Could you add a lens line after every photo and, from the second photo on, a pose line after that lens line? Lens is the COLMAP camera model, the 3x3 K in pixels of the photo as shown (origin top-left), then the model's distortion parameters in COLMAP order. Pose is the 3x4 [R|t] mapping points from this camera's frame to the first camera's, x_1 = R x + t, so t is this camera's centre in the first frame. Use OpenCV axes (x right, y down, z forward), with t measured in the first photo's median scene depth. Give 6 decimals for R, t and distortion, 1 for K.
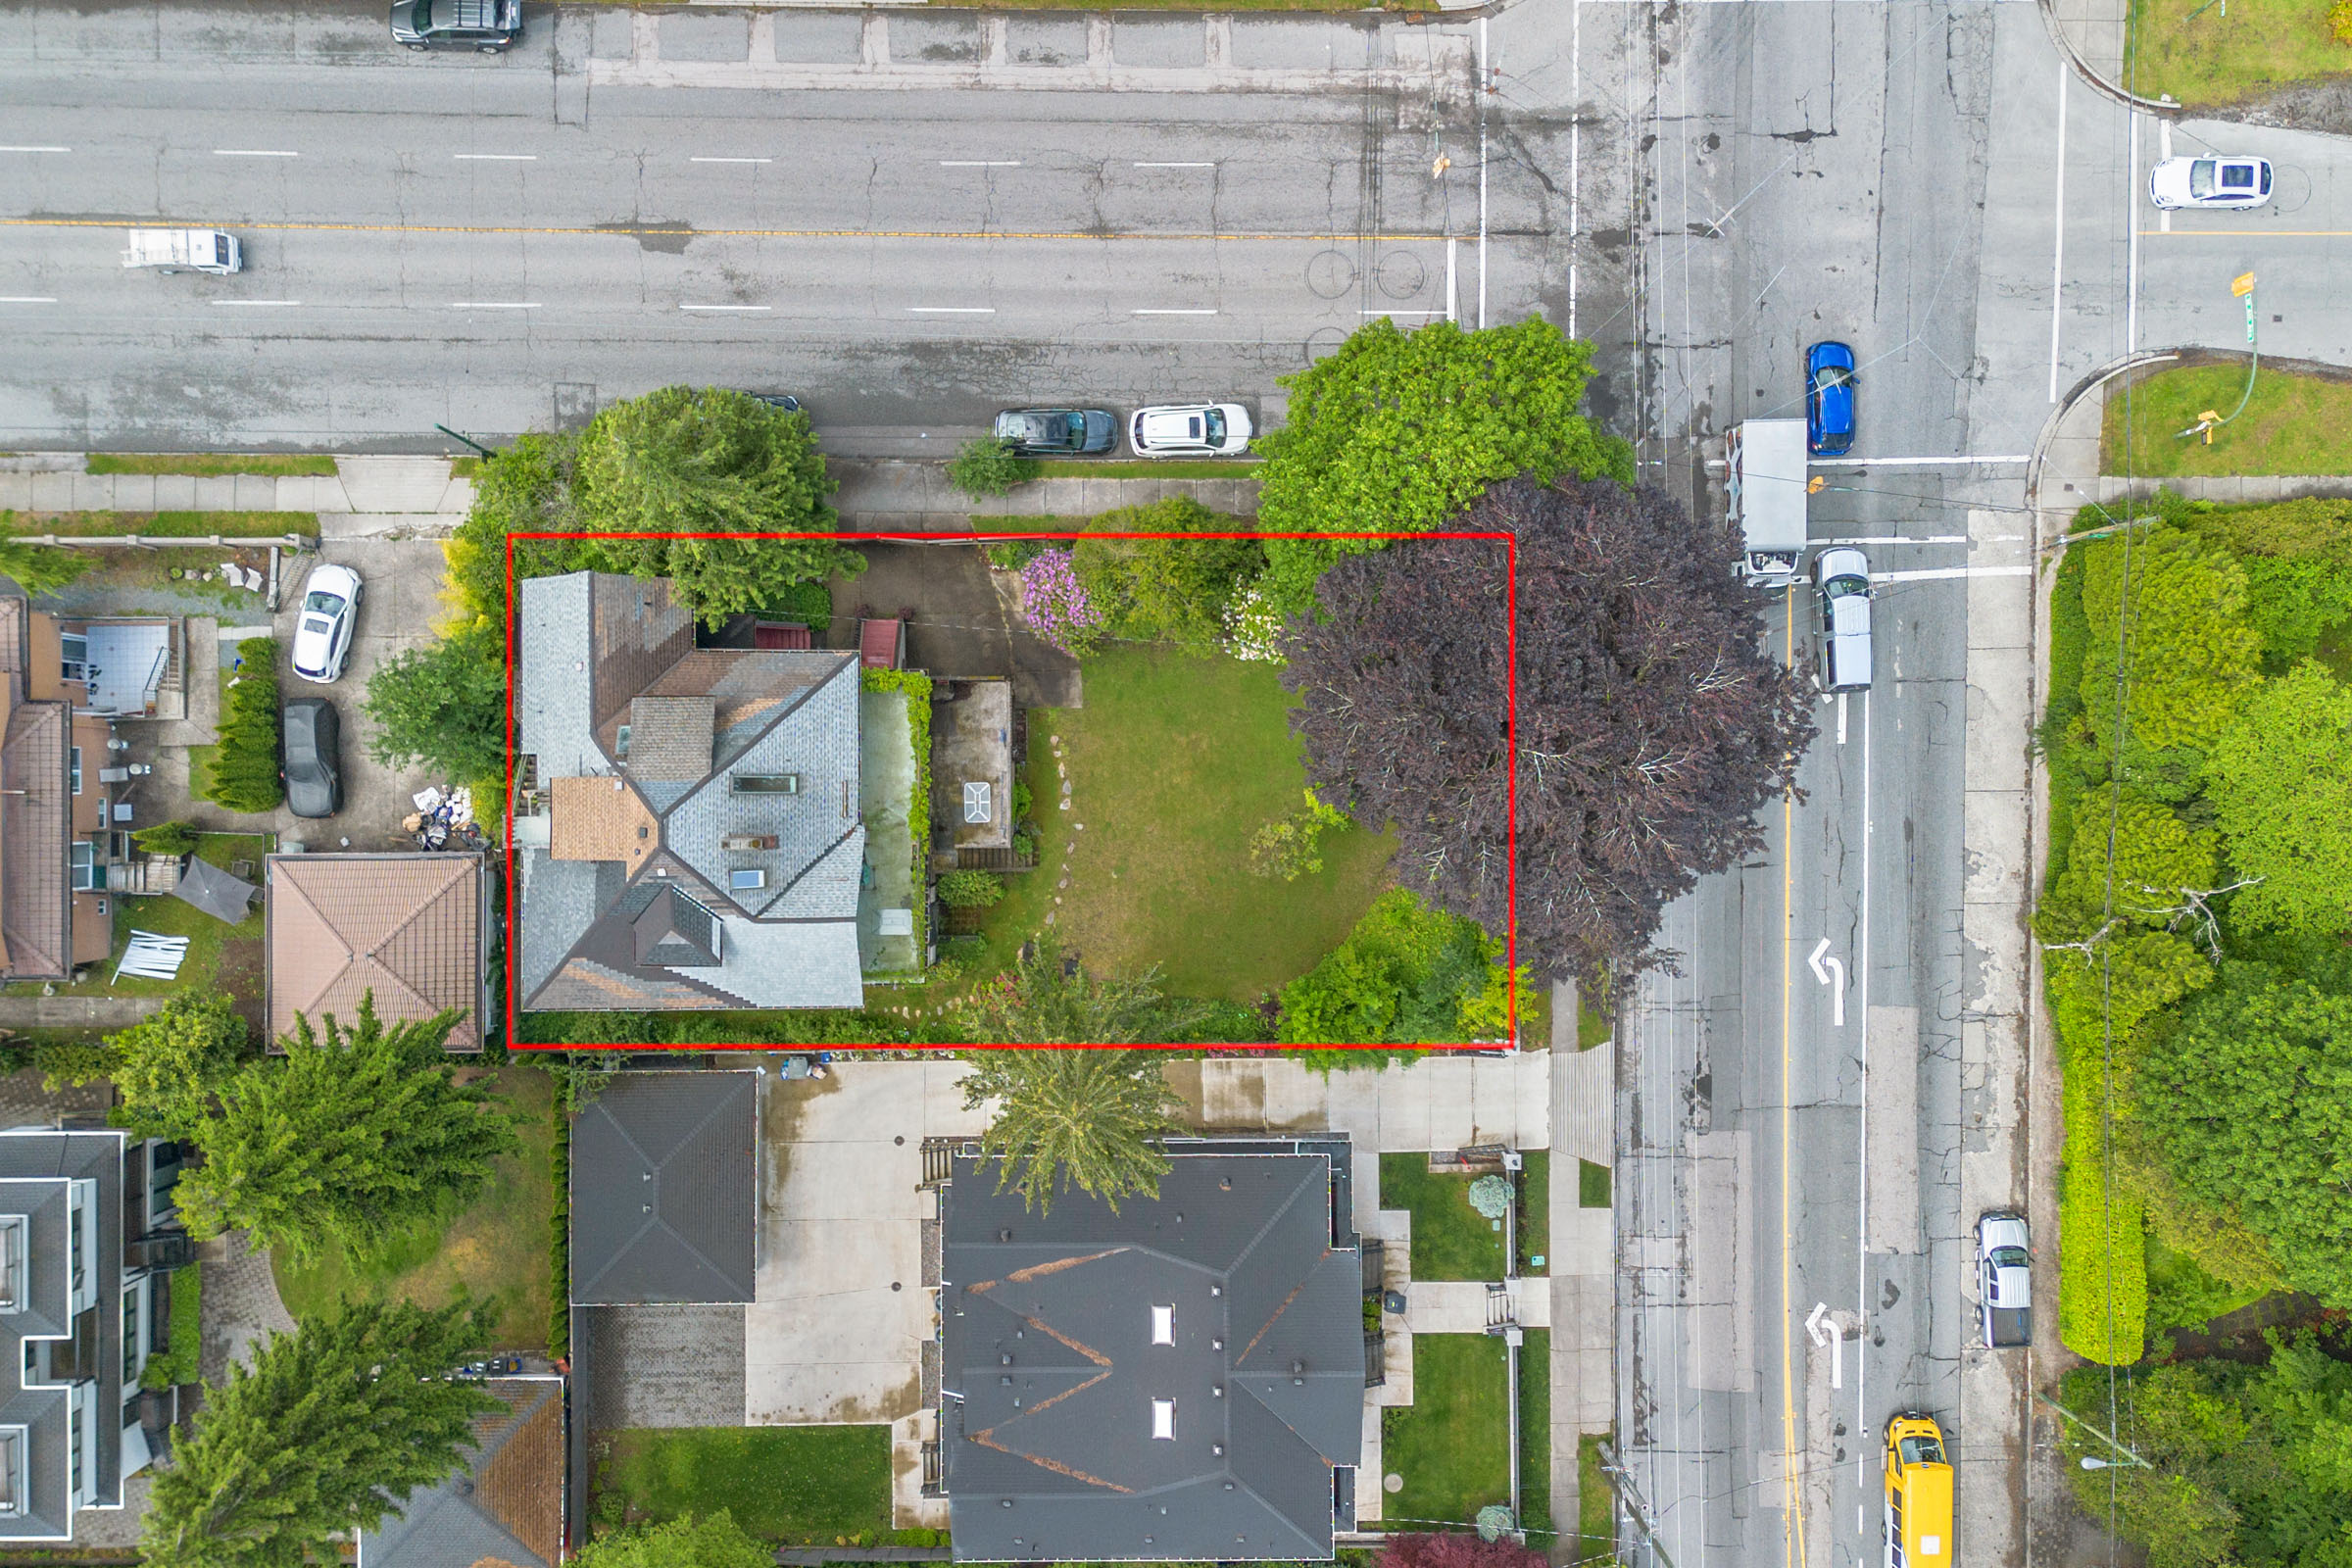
lens RADIAL K [[1950.8, 0, 1146.7], [0, 1950.8, 790.4], [0, 0, 1]] dist [0.107170, -0.144644]
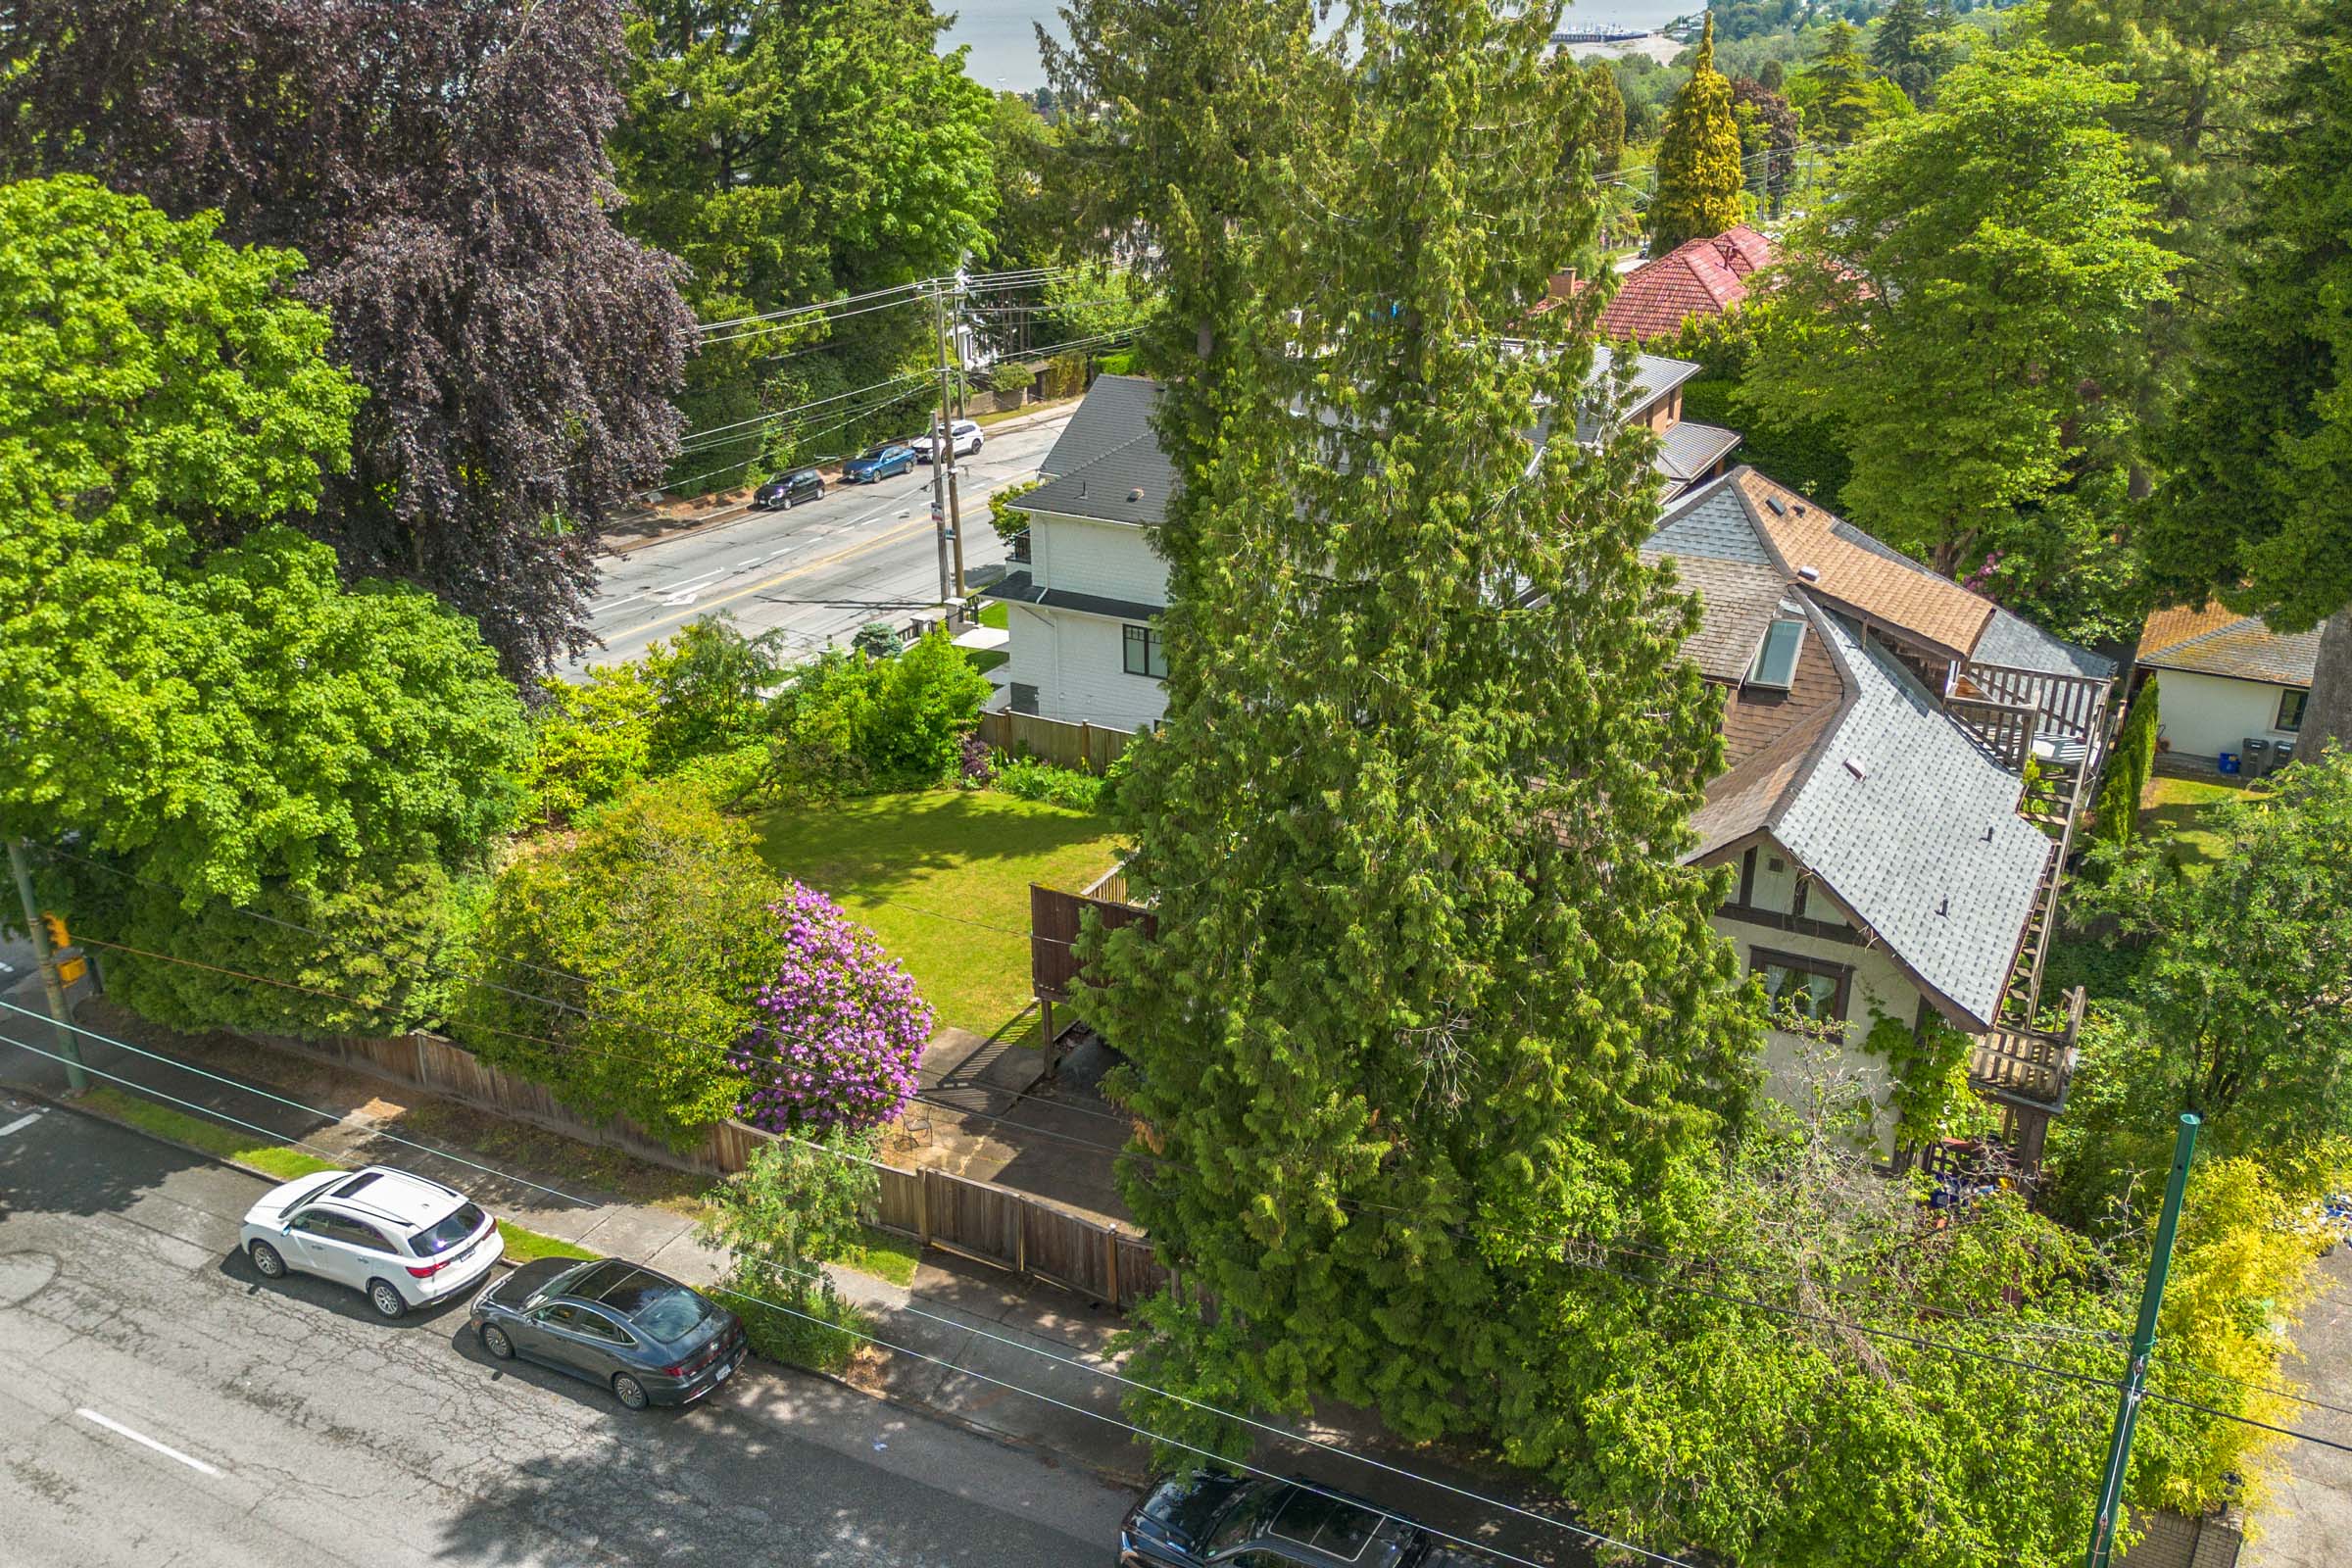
lens RADIAL K [[1963.7, 0, 1144.6], [0, 1963.7, 788.6], [0, 0, 1]] dist [0.068553, -0.060754]
pose [[-0.870089, -0.190816, 0.454461, -0.310334], [0.492851, -0.349115, 0.797005, -0.421452], [0.006578, 0.917447, 0.397805, 0.750119]]
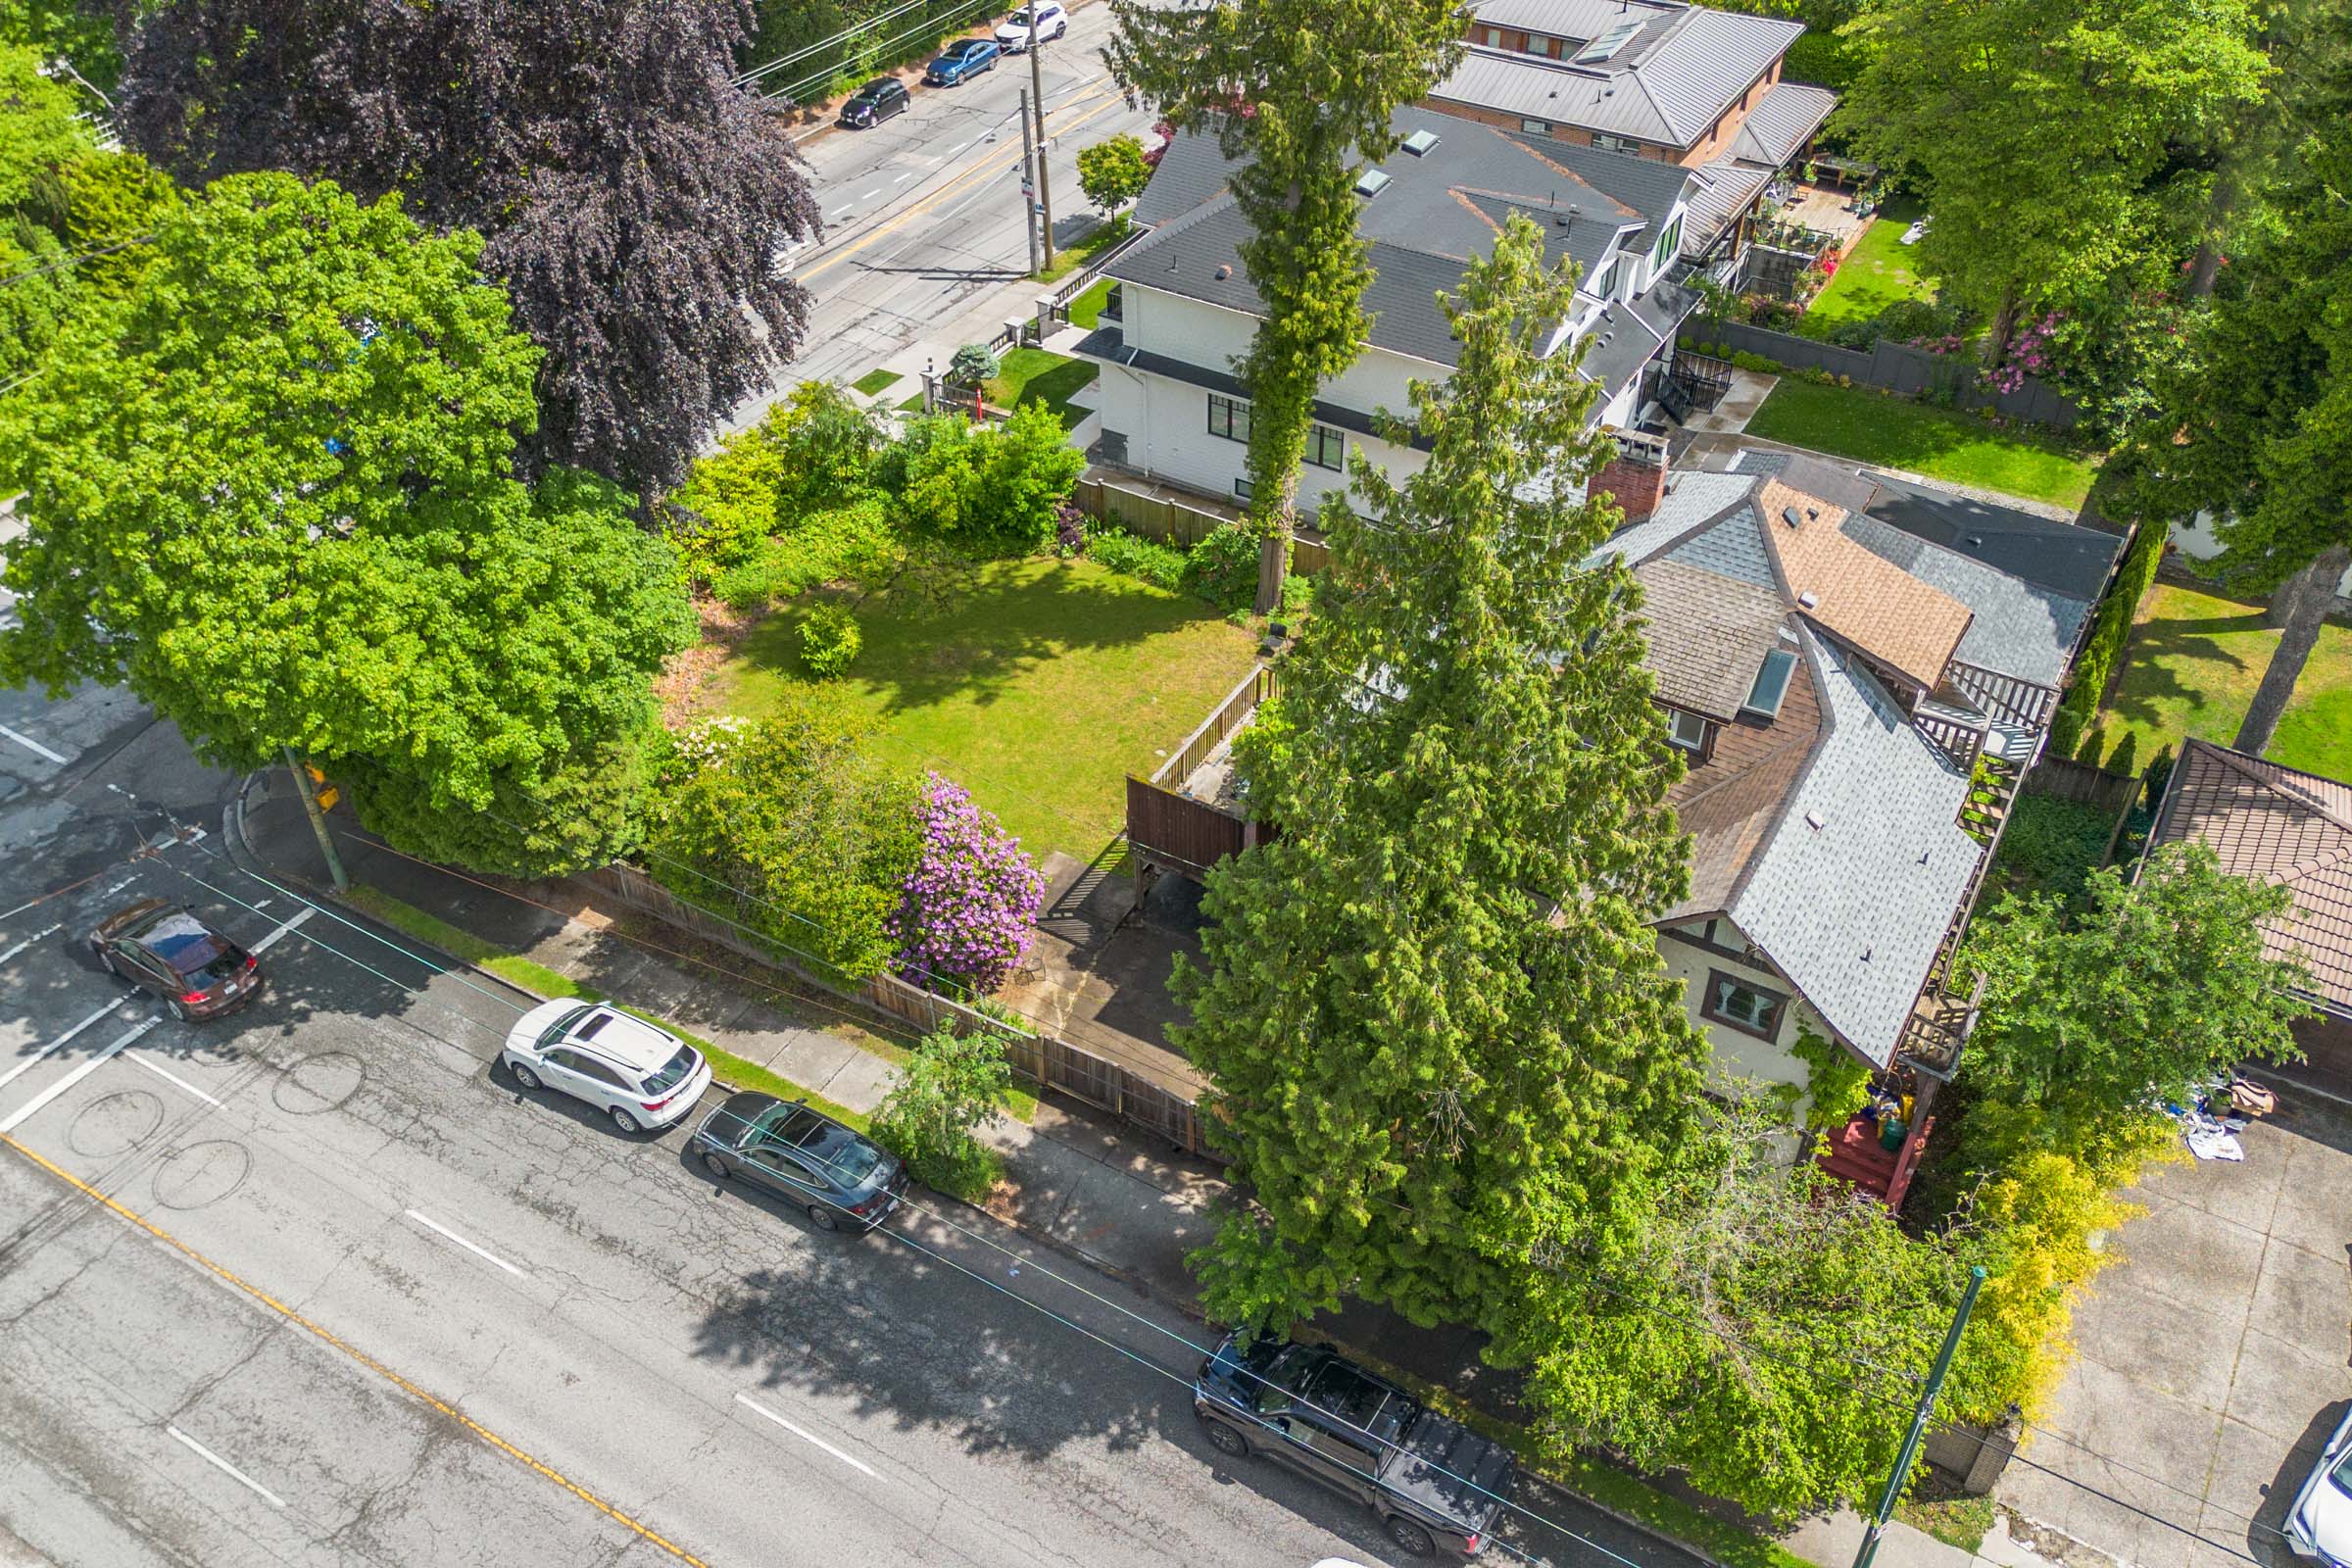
lens RADIAL K [[1950.8, 0, 1146.7], [0, 1950.8, 790.4], [0, 0, 1]] dist [0.107170, -0.144644]
pose [[-0.850081, -0.337624, 0.404192, -0.306626], [0.526598, -0.555869, 0.643198, -0.423017], [0.007519, 0.759618, 0.650326, 0.596469]]
